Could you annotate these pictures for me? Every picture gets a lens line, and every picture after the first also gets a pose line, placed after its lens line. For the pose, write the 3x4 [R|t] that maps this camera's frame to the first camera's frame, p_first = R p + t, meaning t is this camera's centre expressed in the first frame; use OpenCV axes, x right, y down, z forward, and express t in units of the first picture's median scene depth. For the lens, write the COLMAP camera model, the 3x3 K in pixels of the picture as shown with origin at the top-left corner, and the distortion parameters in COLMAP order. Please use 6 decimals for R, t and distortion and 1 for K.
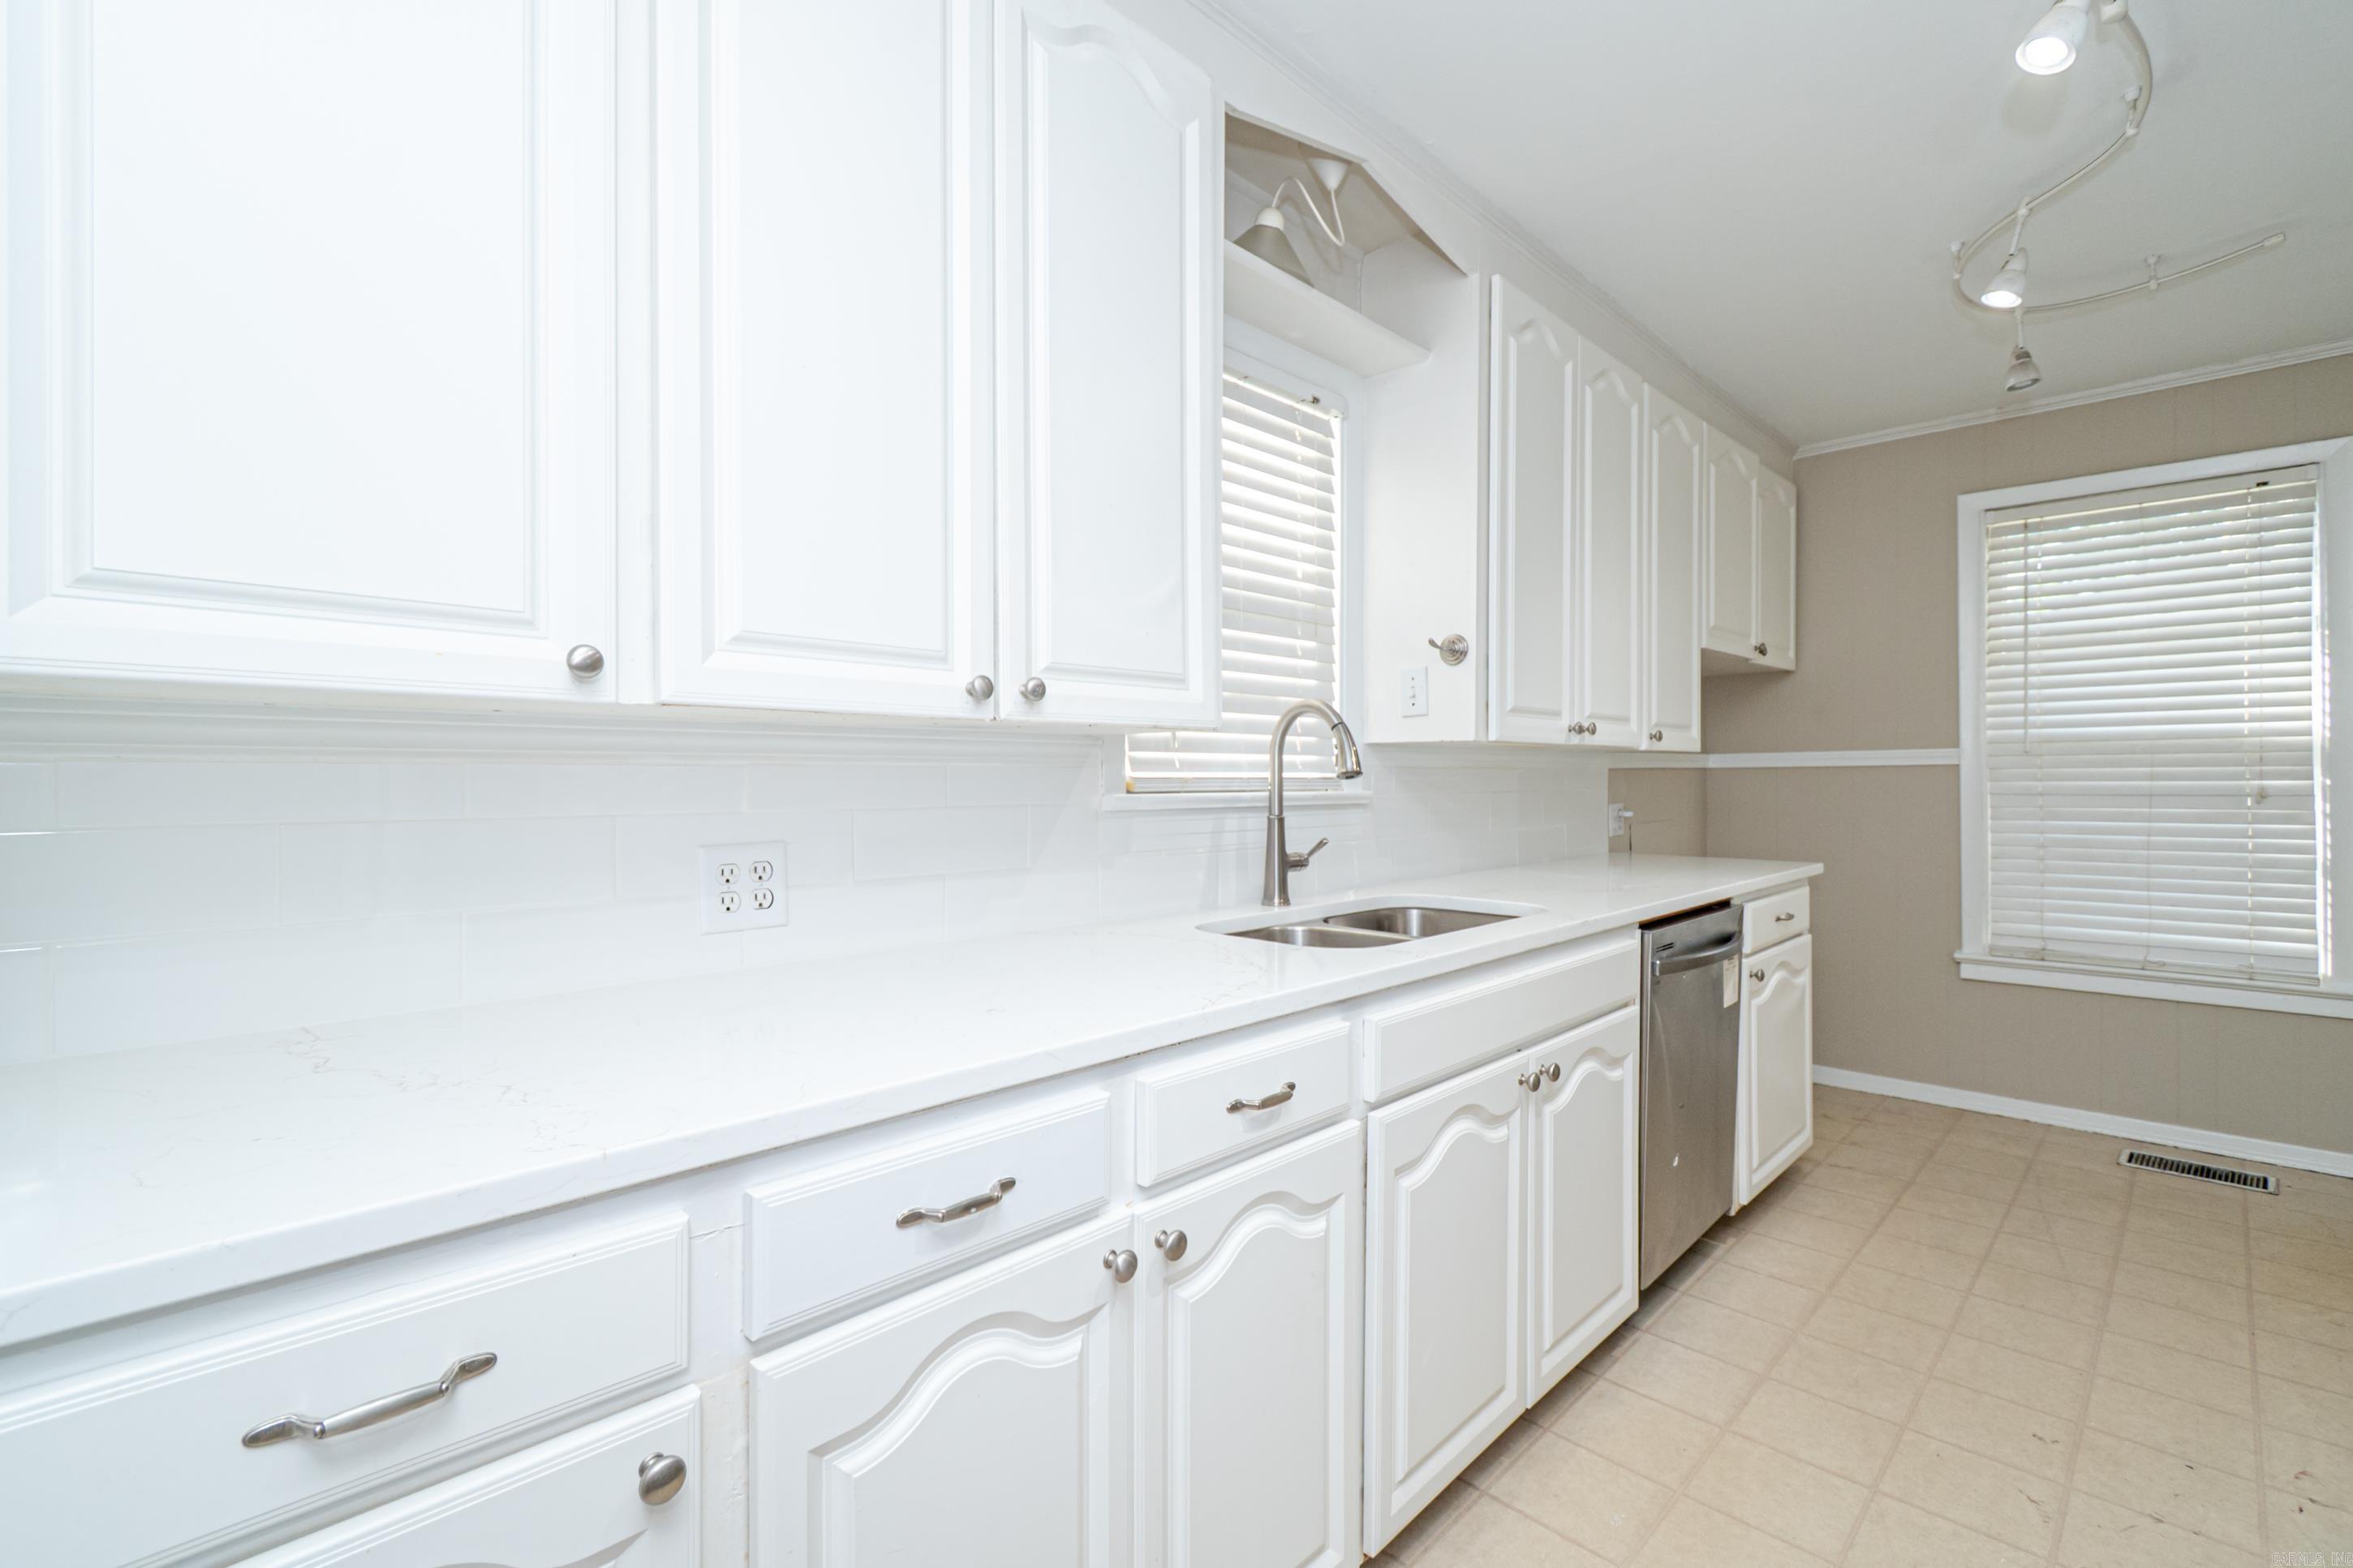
lens RADIAL K [[1051.4, 0, 1184.2], [0, 1051.4, 776.8], [0, 0, 1]] dist [0.010354, -0.003343]
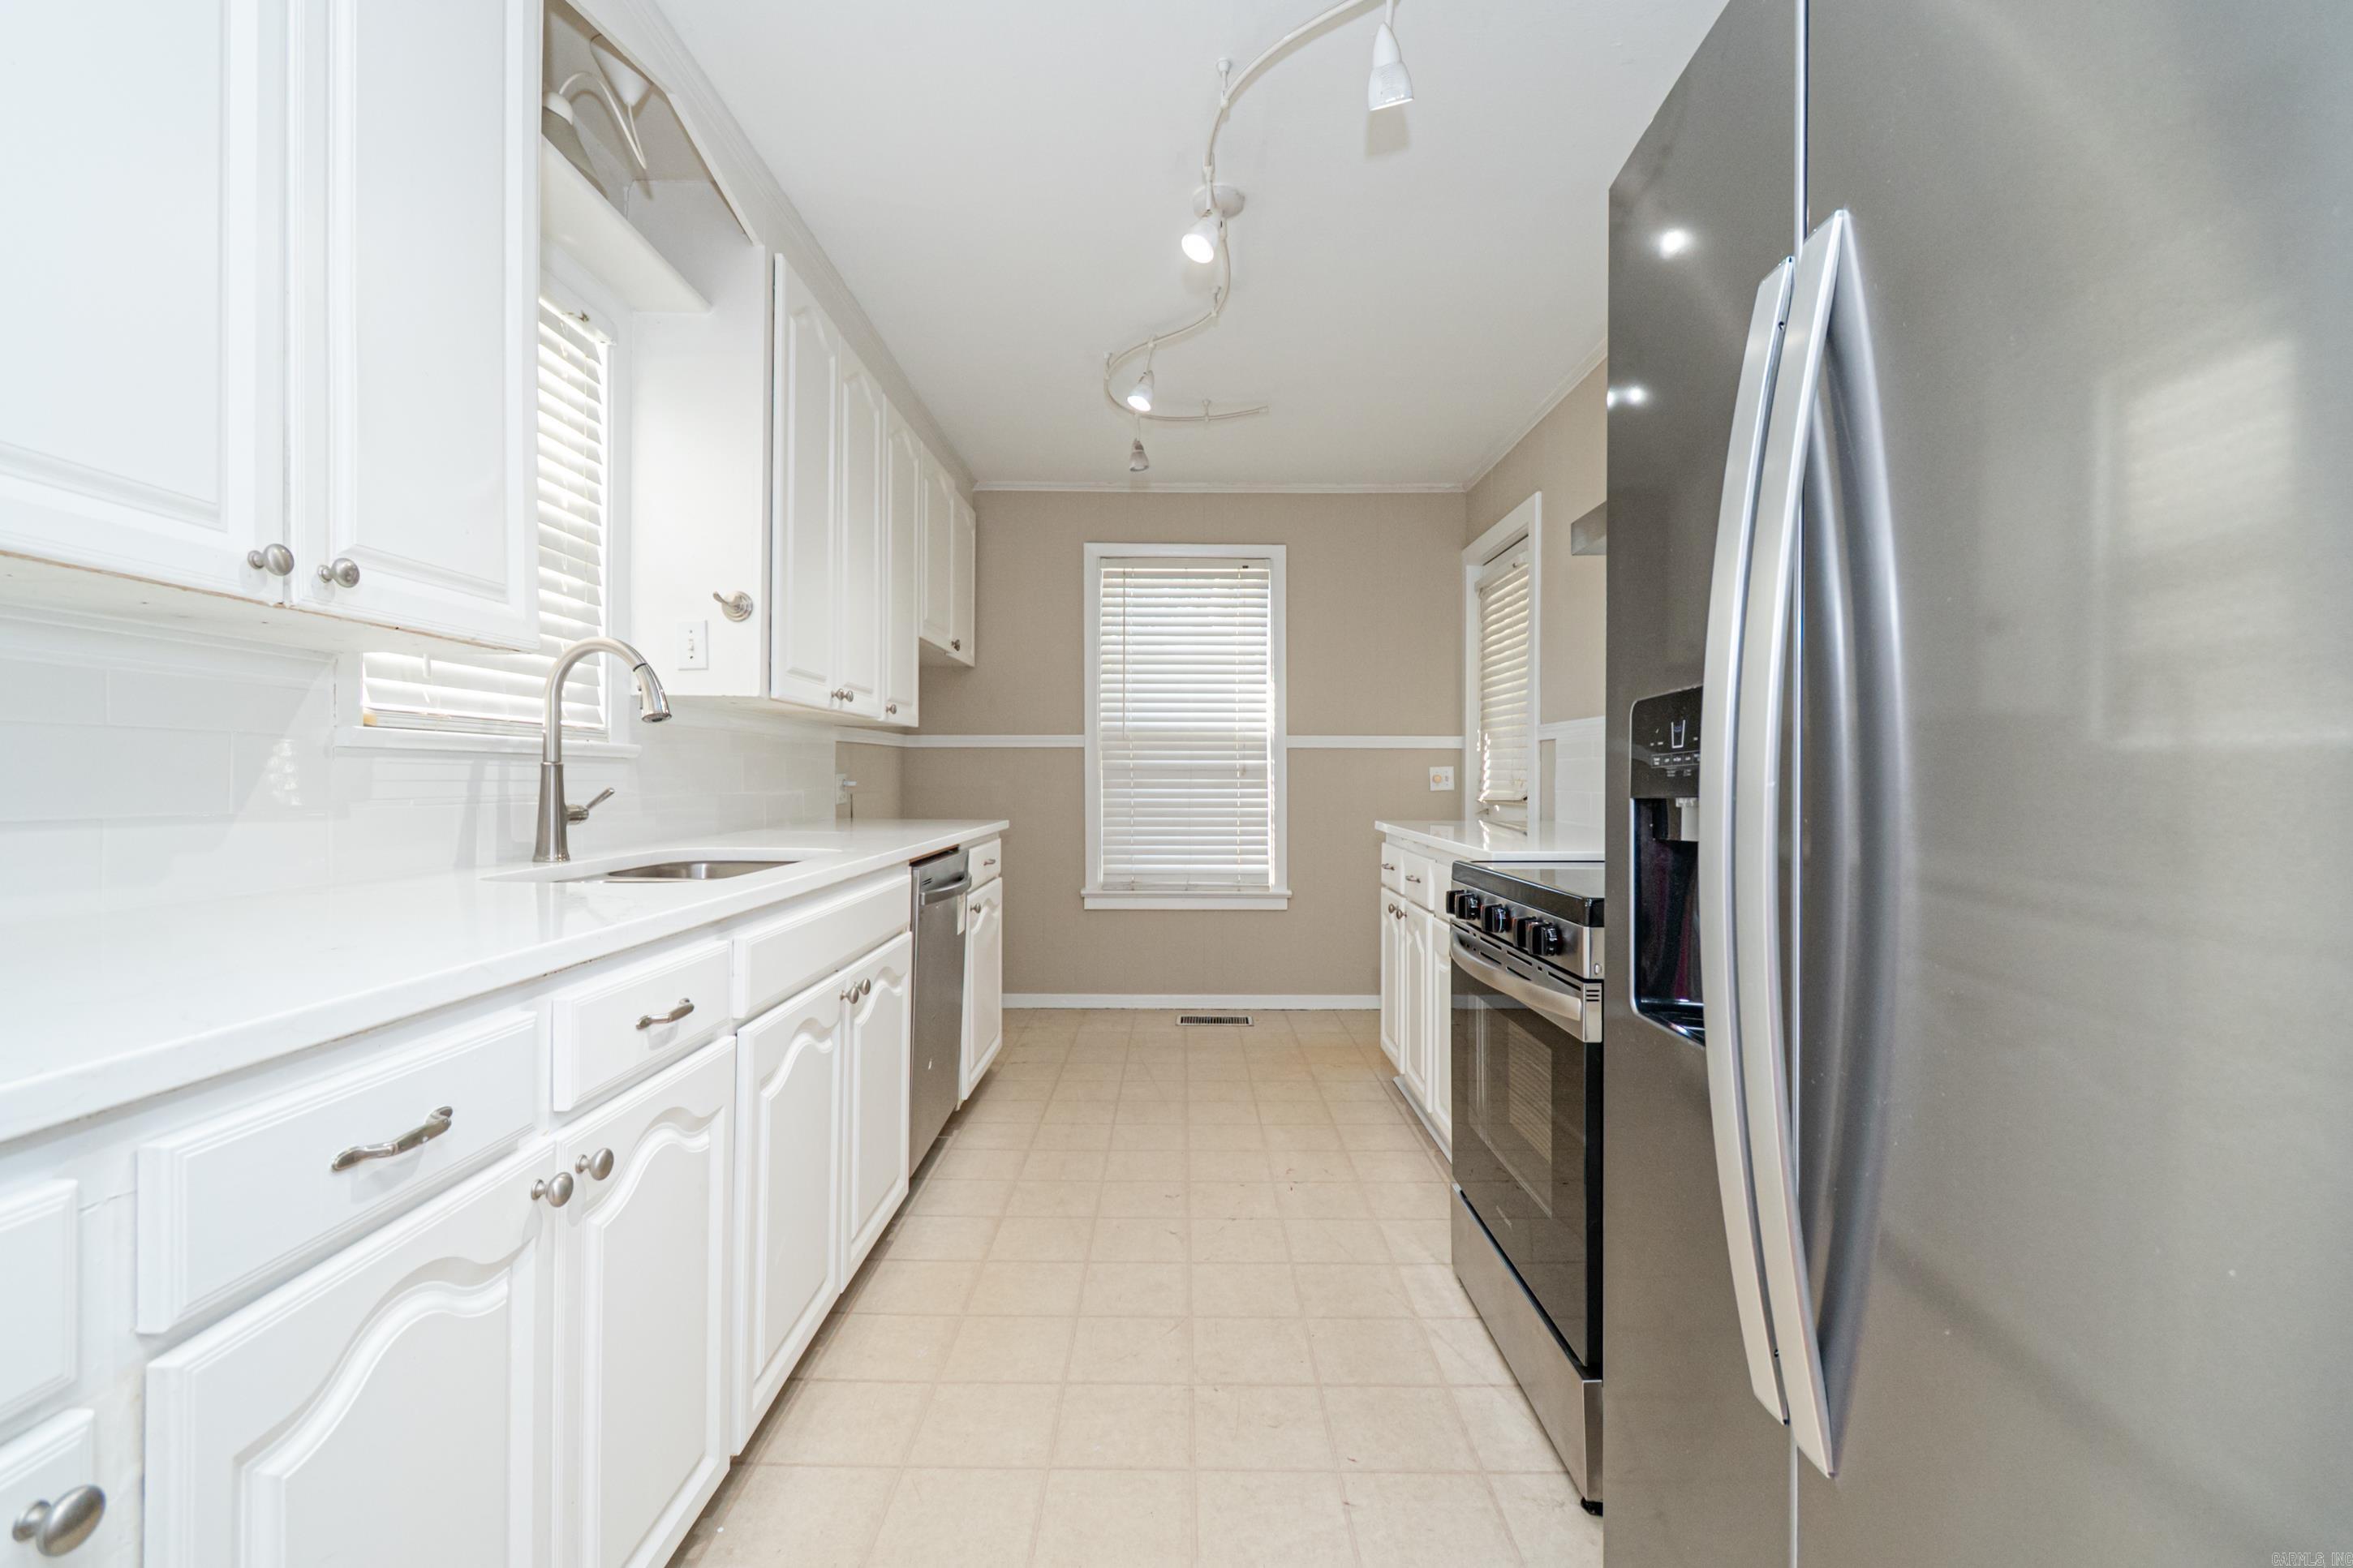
lens RADIAL K [[1051.4, 0, 1183.1], [0, 1051.4, 776.0], [0, 0, 1]] dist [0.010354, -0.003343]
pose [[0.711882, 0.008692, 0.702246, -0.163242], [-0.008396, 0.999957, -0.003866, 0.046860], [-0.702249, -0.003144, 0.711924, -0.030083]]
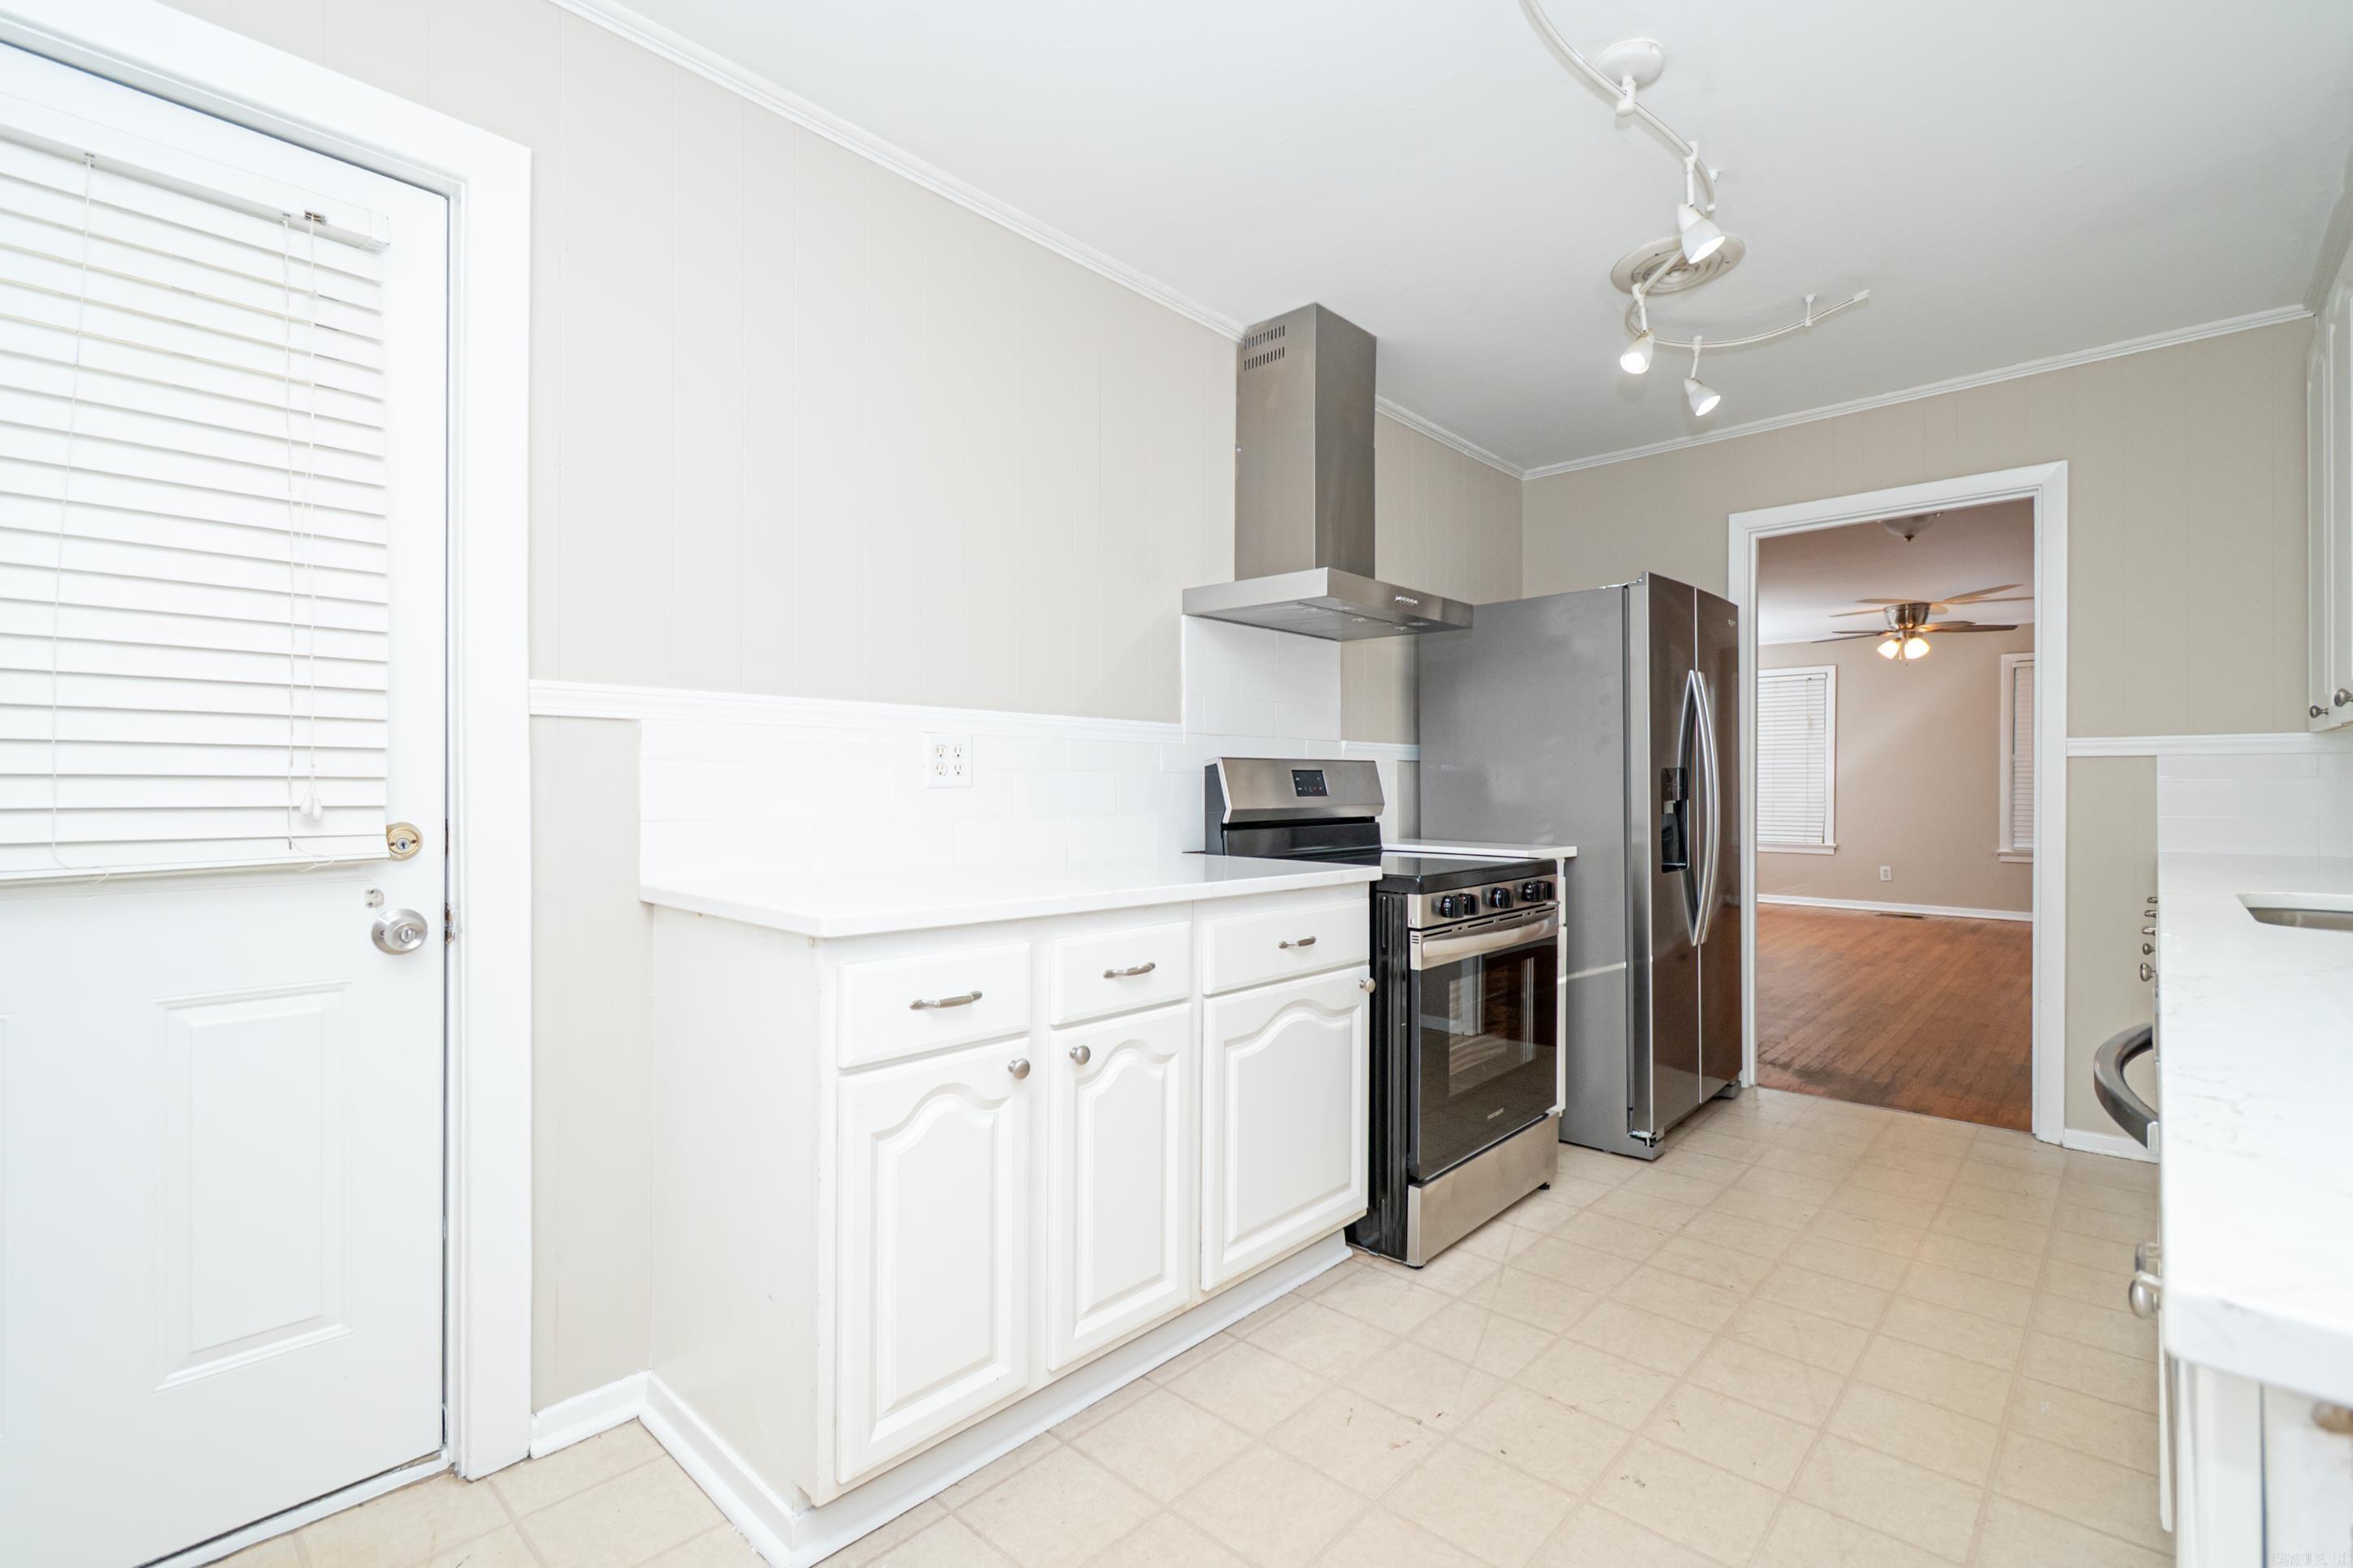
lens RADIAL K [[1051.4, 0, 1180.2], [0, 1051.4, 782.0], [0, 0, 1]] dist [0.010354, -0.003343]
pose [[-0.999610, 0.003163, -0.027733, 1.025863], [0.003207, 0.999994, -0.001521, 0.028340], [0.027728, -0.001609, -0.999614, 1.585618]]
